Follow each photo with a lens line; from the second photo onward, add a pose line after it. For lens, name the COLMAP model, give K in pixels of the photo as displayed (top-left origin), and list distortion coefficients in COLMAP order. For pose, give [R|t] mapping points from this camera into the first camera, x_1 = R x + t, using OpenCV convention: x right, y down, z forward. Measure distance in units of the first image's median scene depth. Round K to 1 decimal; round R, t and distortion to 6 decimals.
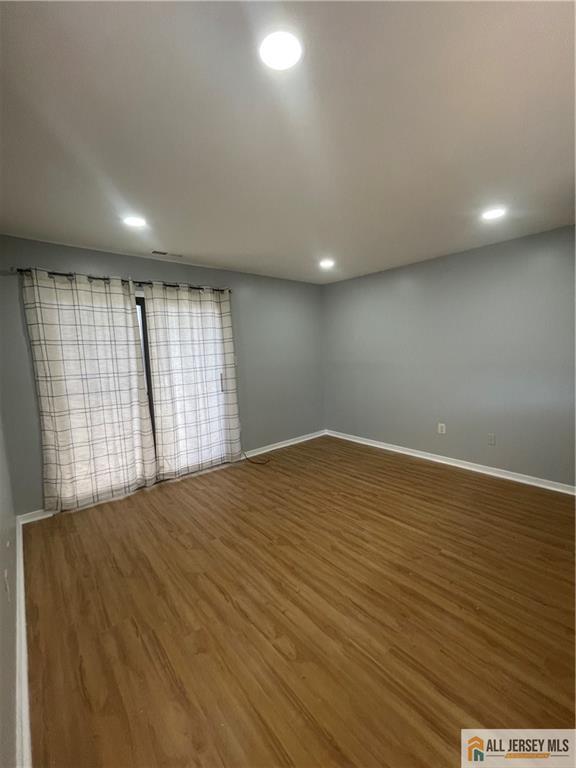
lens RADIAL K [[314.2, 0, 285.9], [0, 314.2, 385.0], [0, 0, 1]] dist [-0.001294, -0.000090]
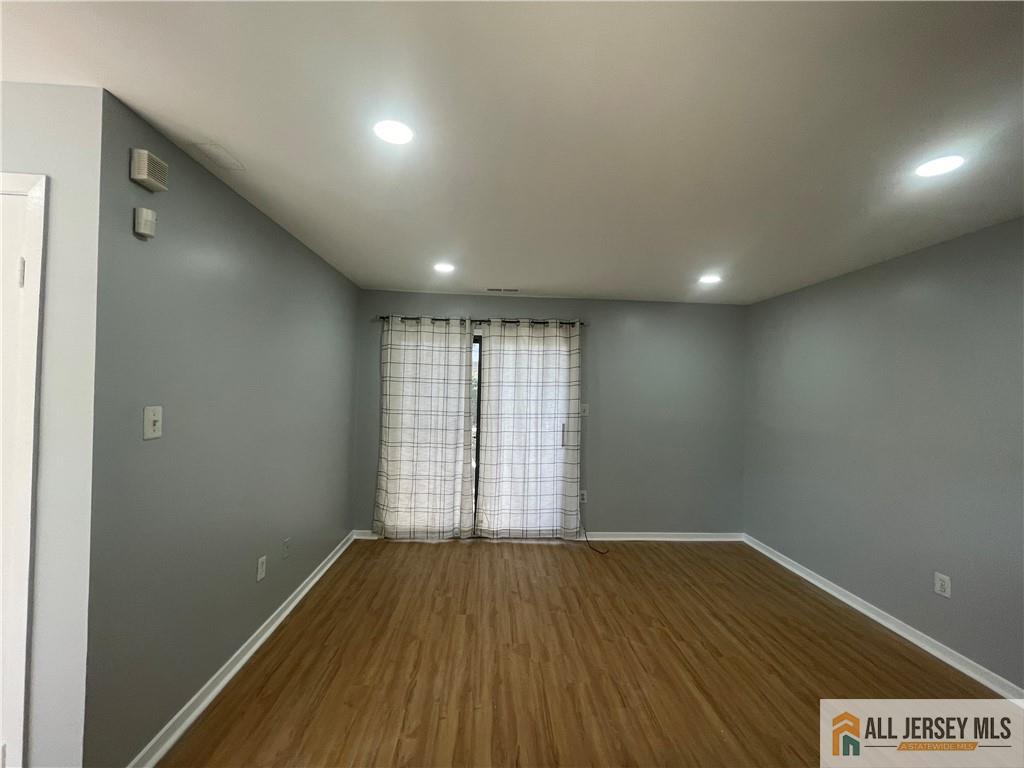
lens RADIAL K [[419.0, 0, 513.5], [0, 419.0, 385.3], [0, 0, 1]] dist [-0.001294, -0.000090]
pose [[0.794318, 0.048560, -0.605559, 0.465436], [-0.121361, 0.989392, -0.079850, -0.044753], [0.595257, 0.136917, 0.791784, 0.077744]]
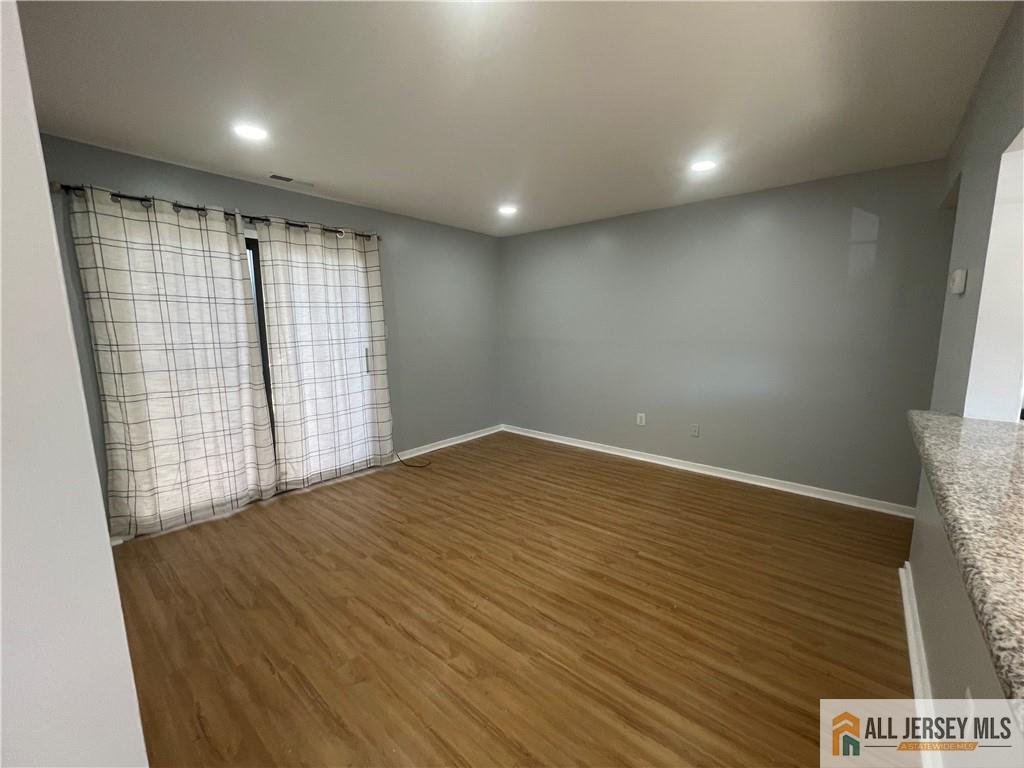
lens RADIAL K [[419.0, 0, 512.5], [0, 419.0, 385.7], [0, 0, 1]] dist [-0.001294, -0.000090]
pose [[0.986889, 0.005577, 0.161302, -0.031345], [-0.010799, 0.999445, 0.031516, 0.023856], [-0.161037, -0.032844, 0.986402, -0.059745]]
